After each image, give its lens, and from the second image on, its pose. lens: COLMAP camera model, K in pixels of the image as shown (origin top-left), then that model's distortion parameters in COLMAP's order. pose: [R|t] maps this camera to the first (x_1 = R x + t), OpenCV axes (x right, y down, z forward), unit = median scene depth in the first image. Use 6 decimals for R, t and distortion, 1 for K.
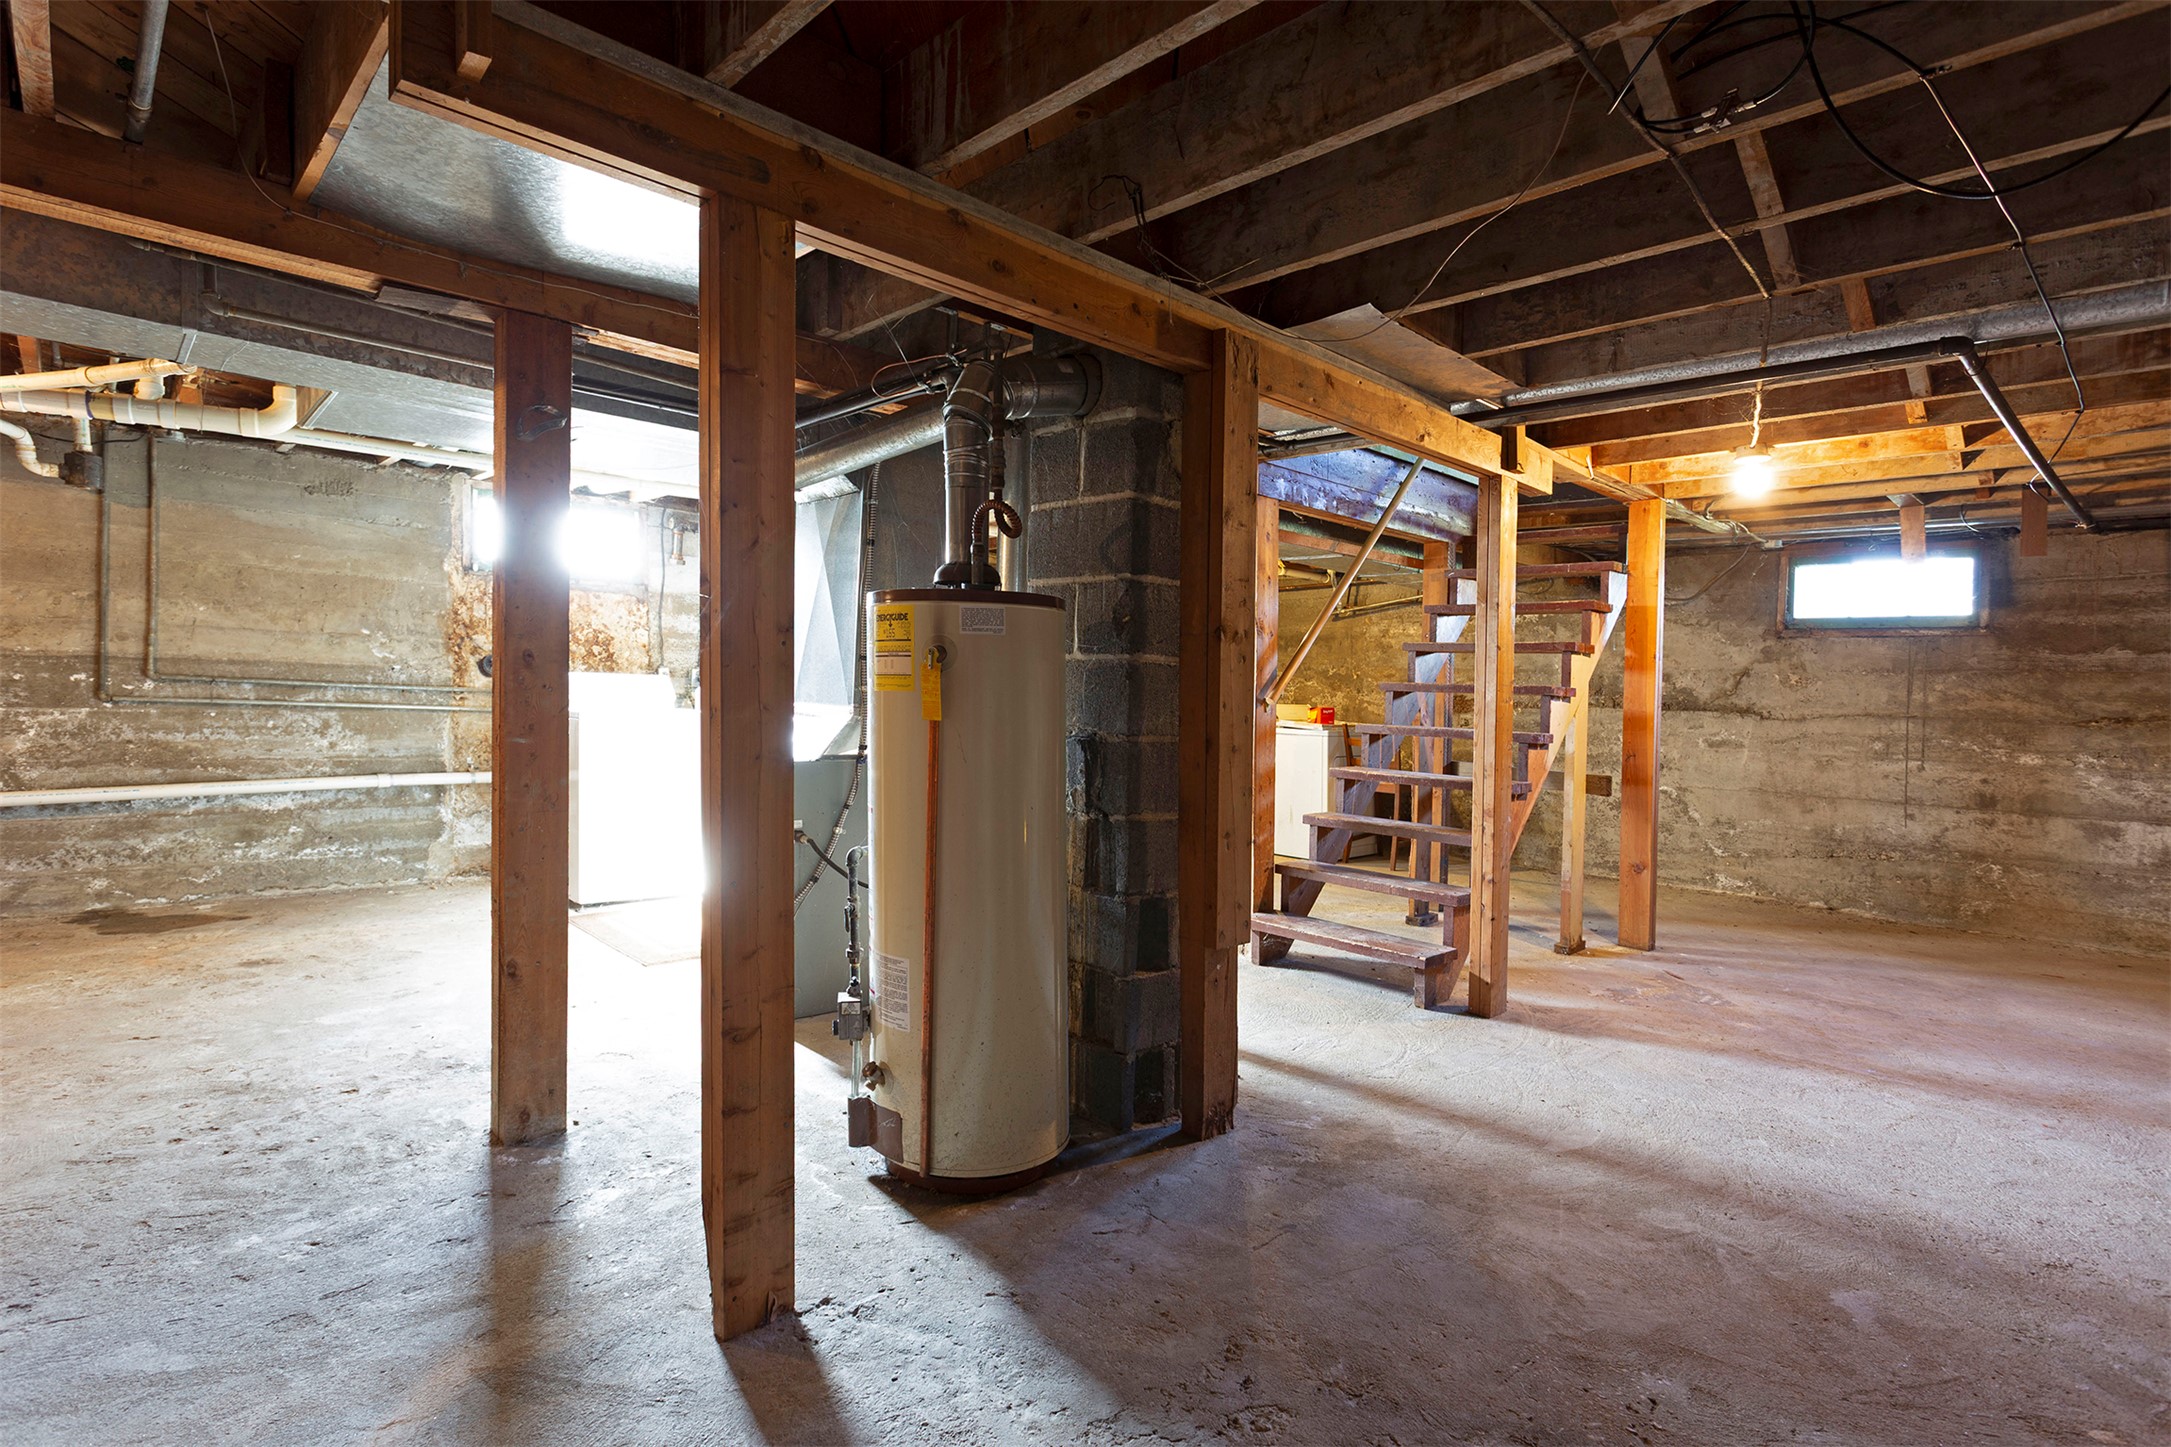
lens RADIAL K [[1041.9, 0, 1083.9], [0, 1041.9, 720.9], [0, 0, 1]] dist [0.002094, -0.000231]
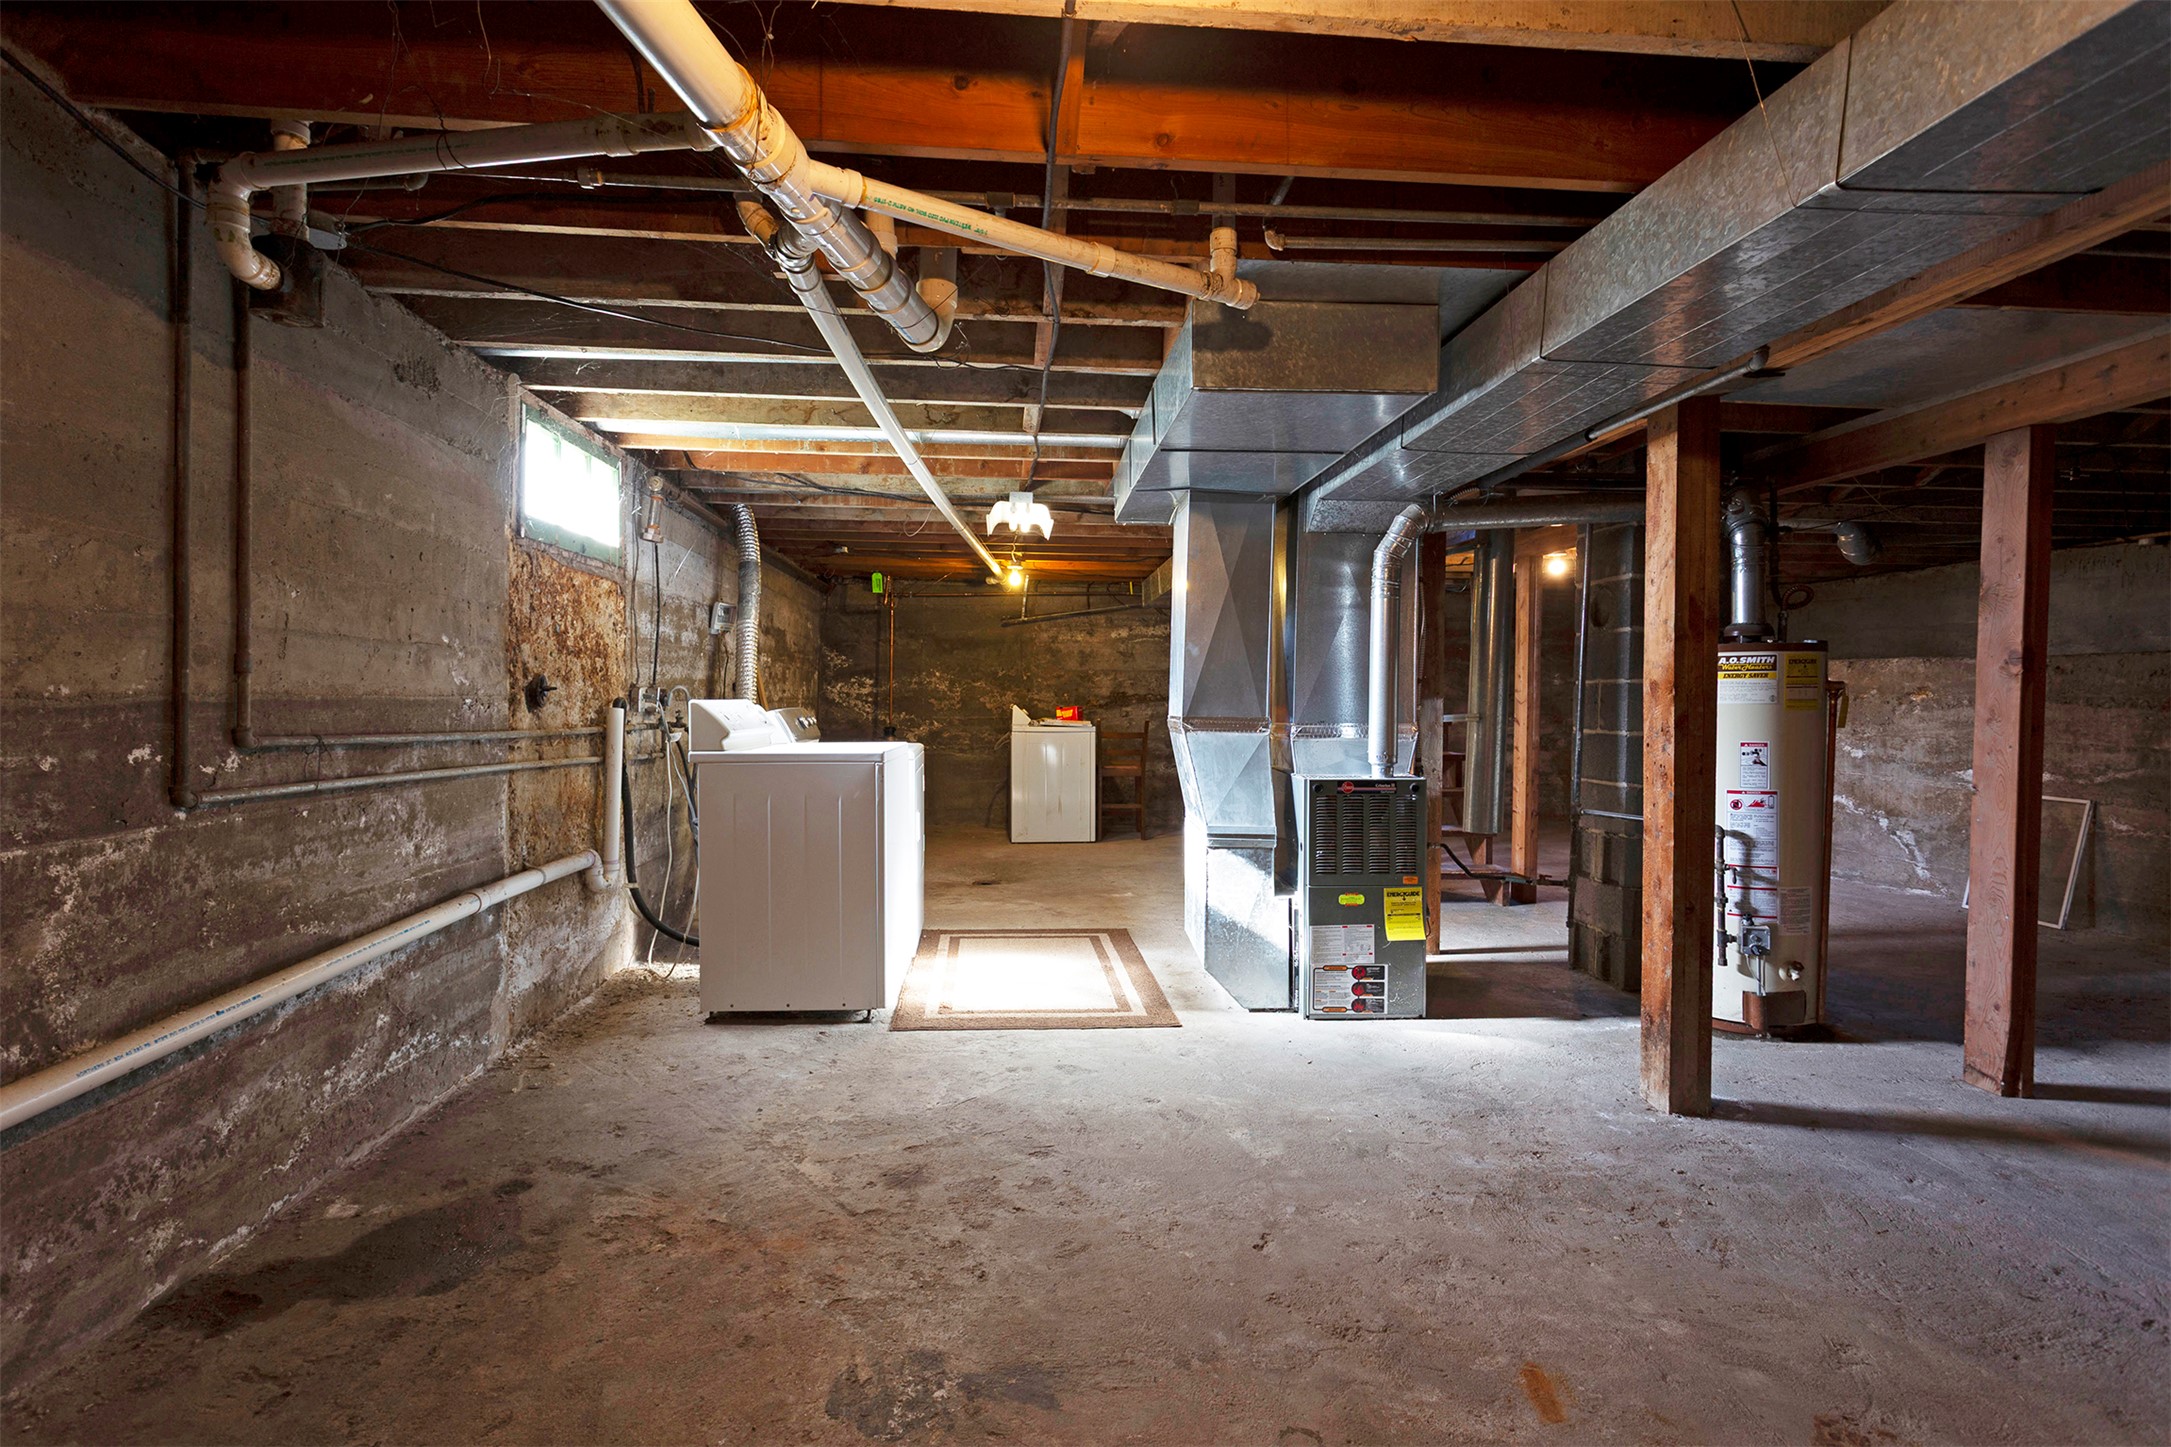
lens RADIAL K [[1041.9, 0, 1090.0], [0, 1041.9, 712.4], [0, 0, 1]] dist [0.002094, -0.000231]
pose [[0.630231, -0.043741, 0.775174, -1.031549], [0.039652, 0.998922, 0.024128, -0.053060], [-0.775394, 0.015531, 0.631287, 0.436729]]
